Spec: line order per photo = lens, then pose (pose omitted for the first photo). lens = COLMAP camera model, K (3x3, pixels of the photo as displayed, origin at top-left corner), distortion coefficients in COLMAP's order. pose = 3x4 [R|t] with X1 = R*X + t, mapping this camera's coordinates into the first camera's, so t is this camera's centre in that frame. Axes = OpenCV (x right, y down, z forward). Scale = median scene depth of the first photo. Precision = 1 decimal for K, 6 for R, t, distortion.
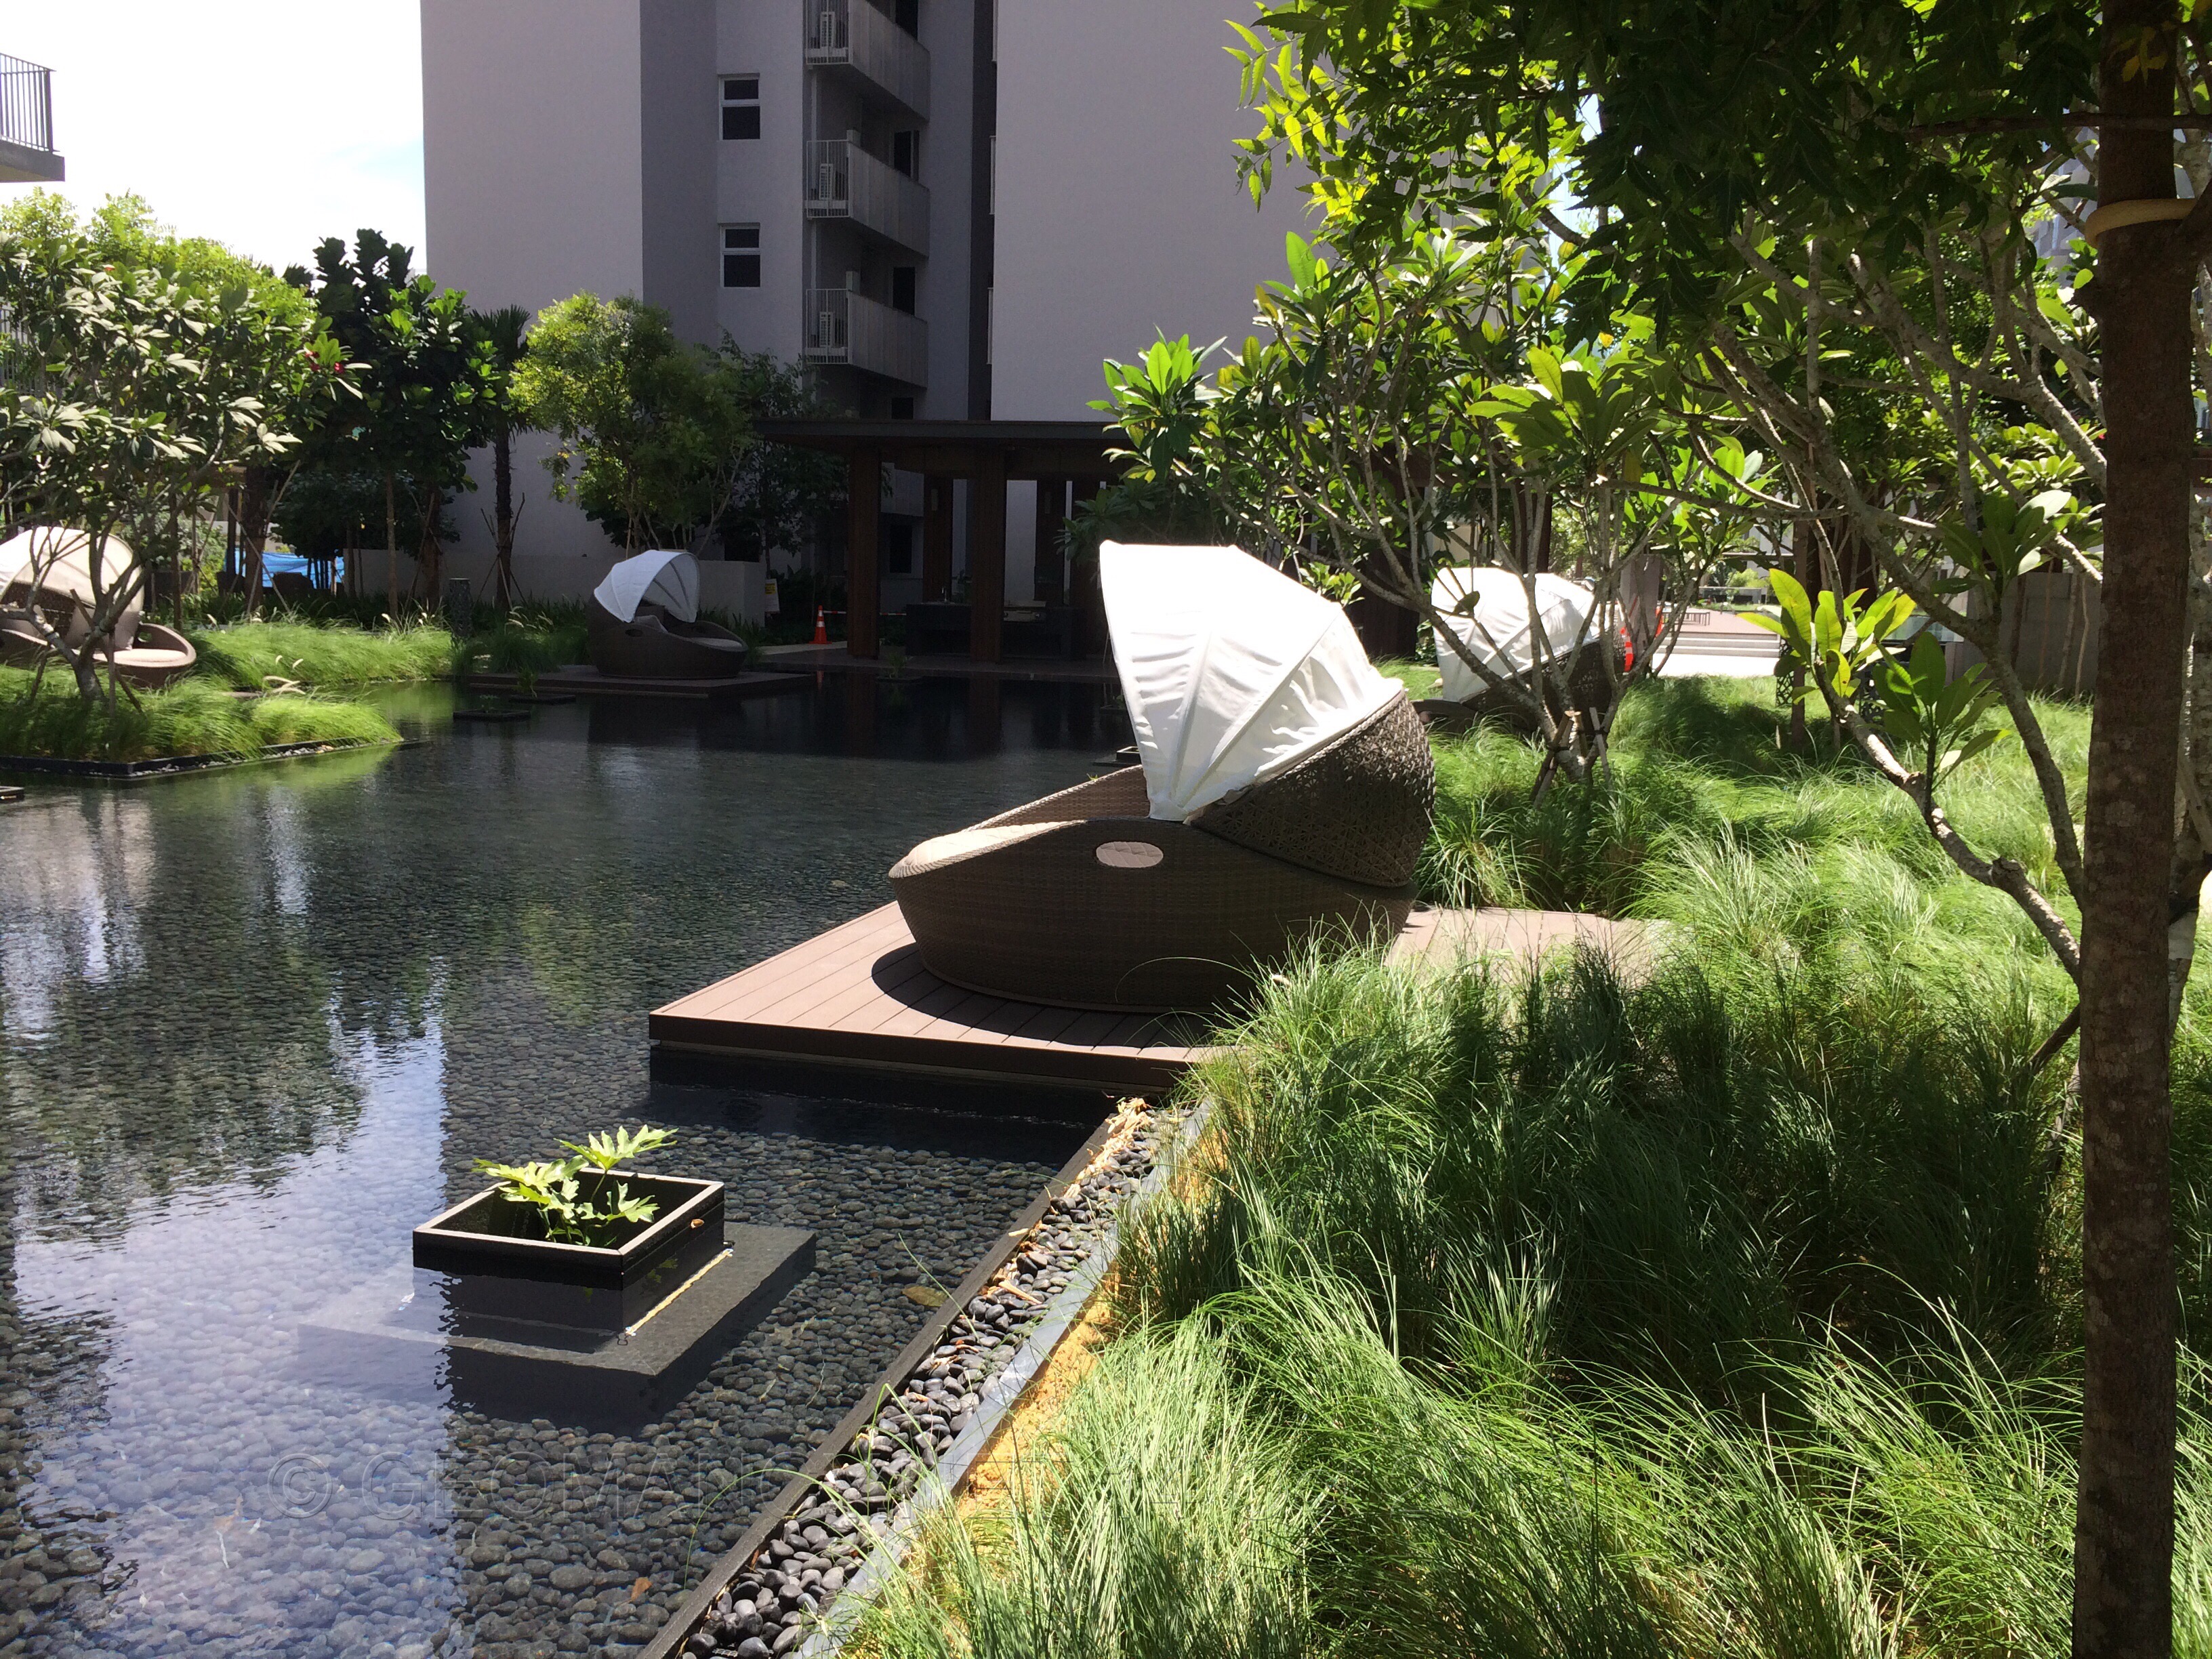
lens RADIAL K [[1881.8, 0, 1112.5], [0, 1881.8, 838.5], [0, 0, 1]] dist [0.050594, -0.022589]
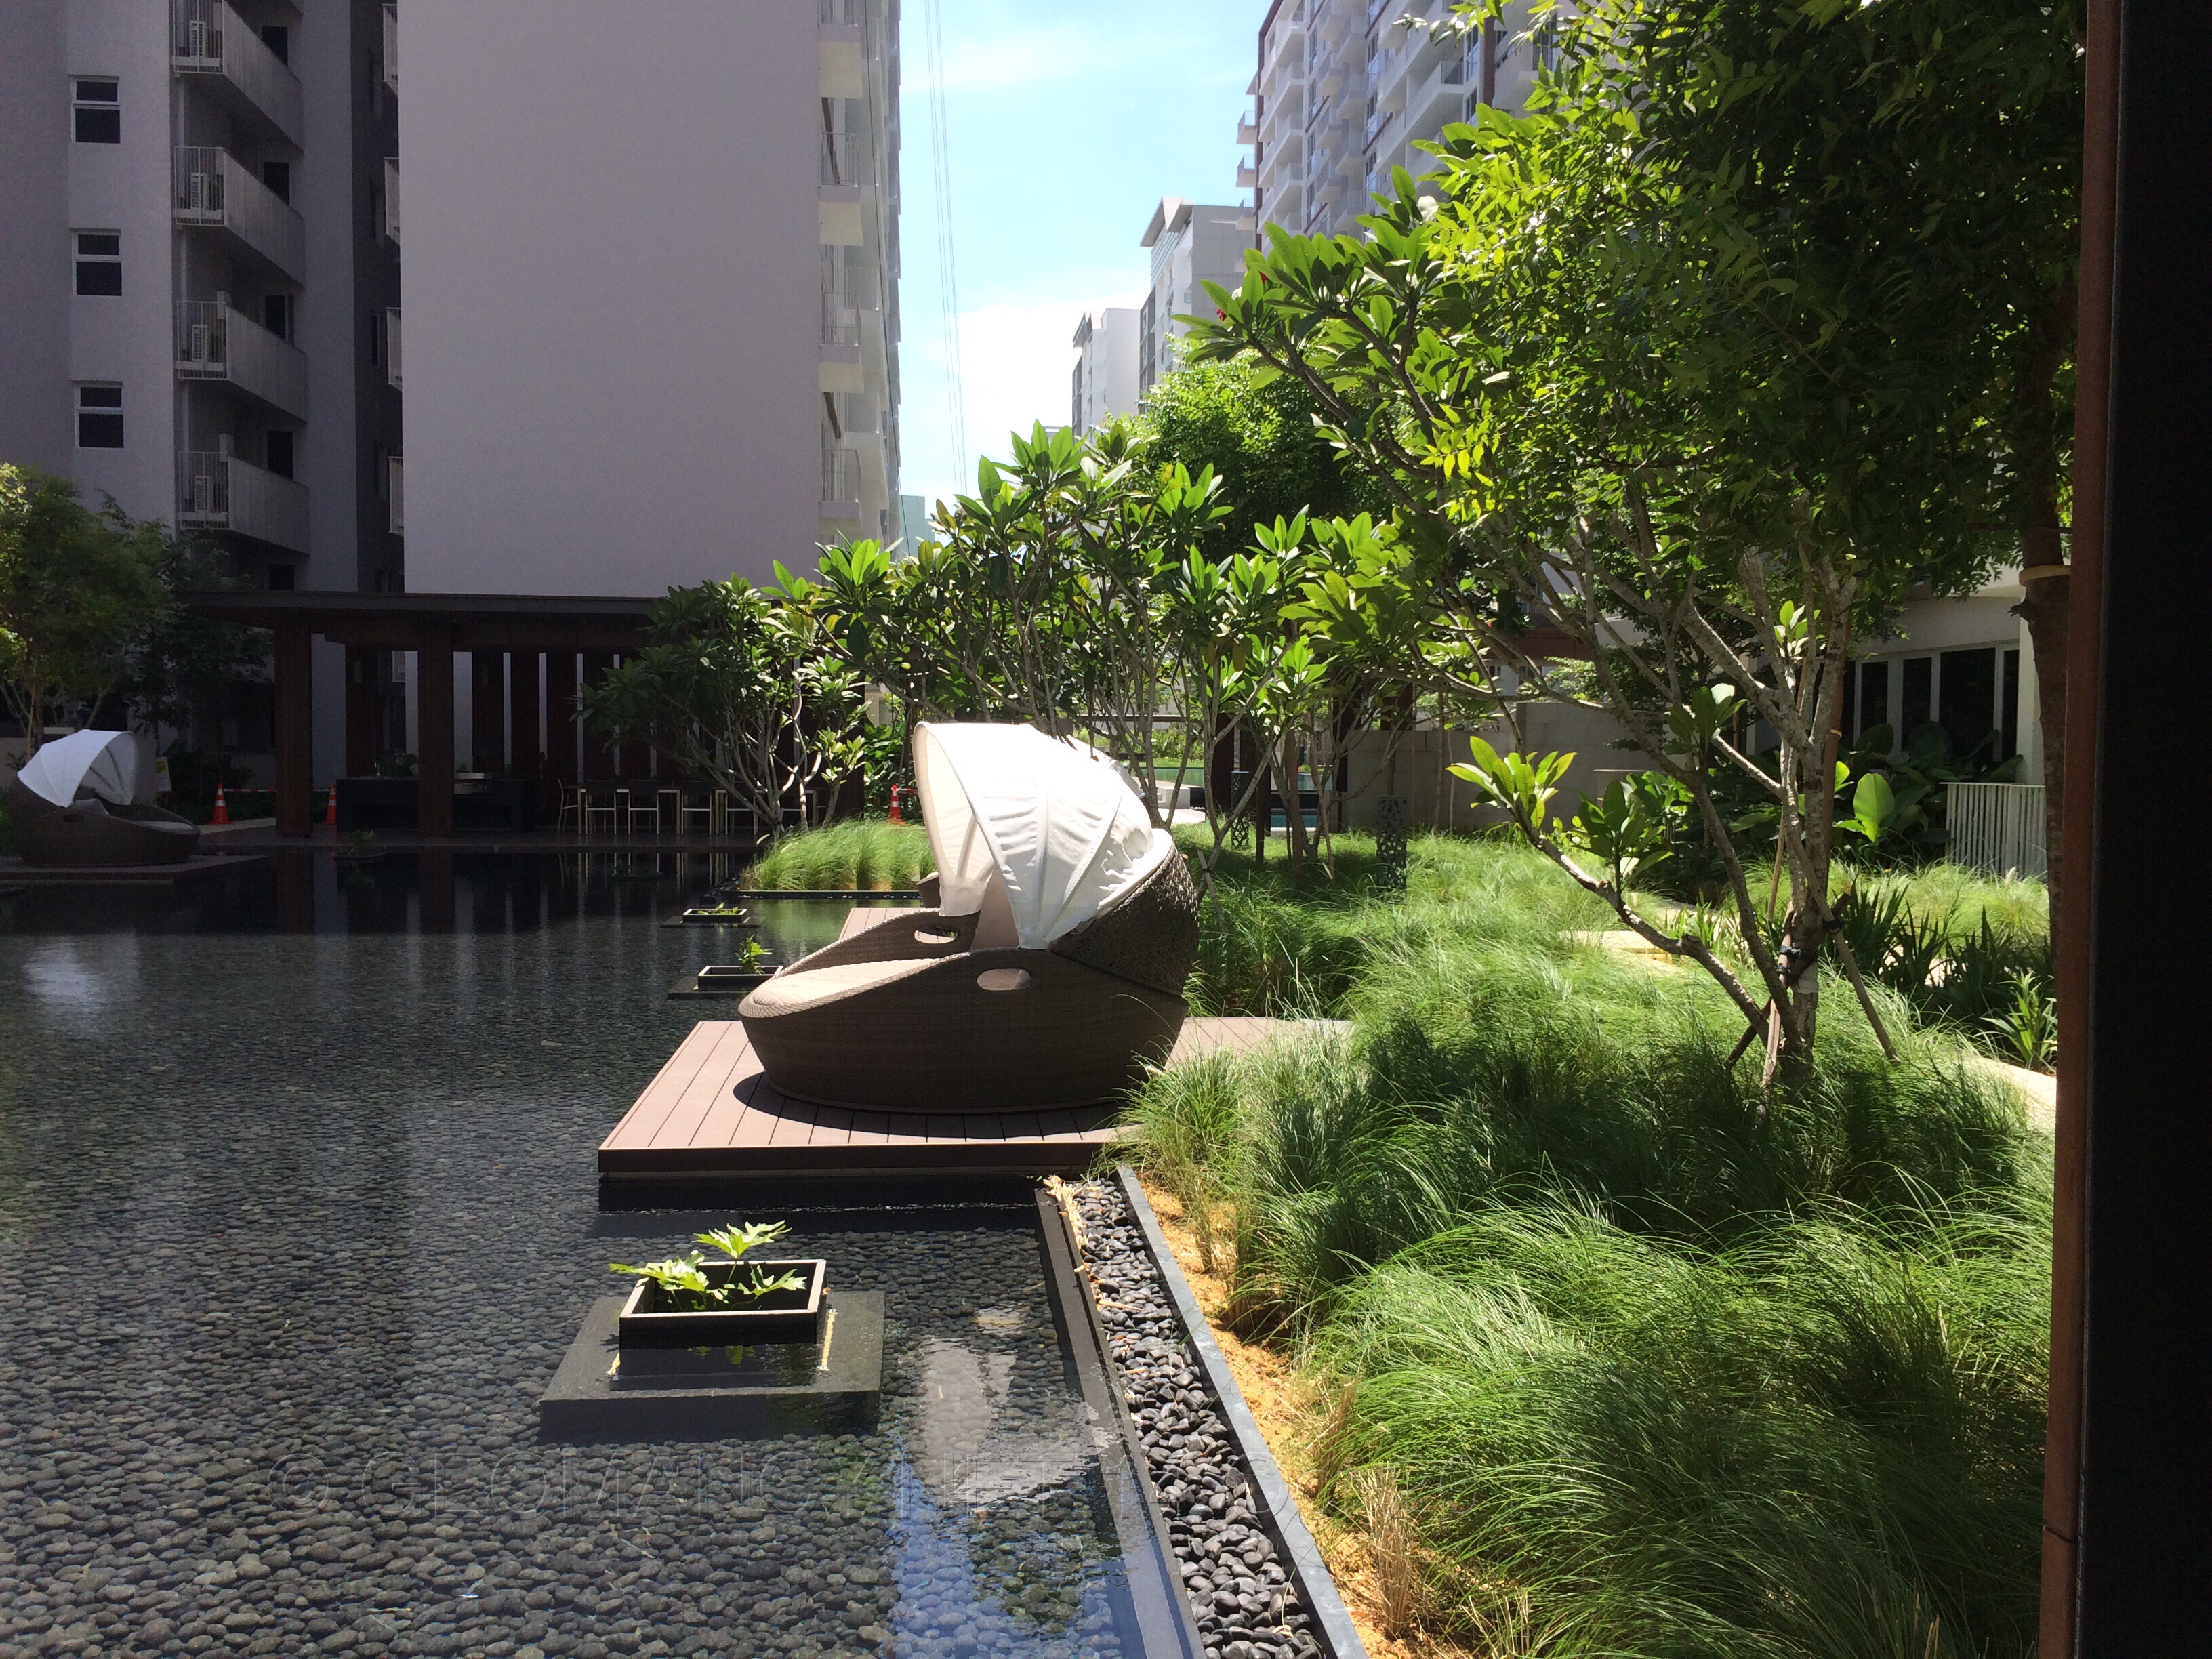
lens RADIAL K [[1881.8, 0, 1097.9], [0, 1881.8, 825.8], [0, 0, 1]] dist [0.050594, -0.022589]
pose [[0.942300, -0.034478, 0.332989, -0.313861], [0.064928, 0.994617, -0.080751, 0.011155], [-0.328413, 0.097712, 0.939467, -0.156690]]
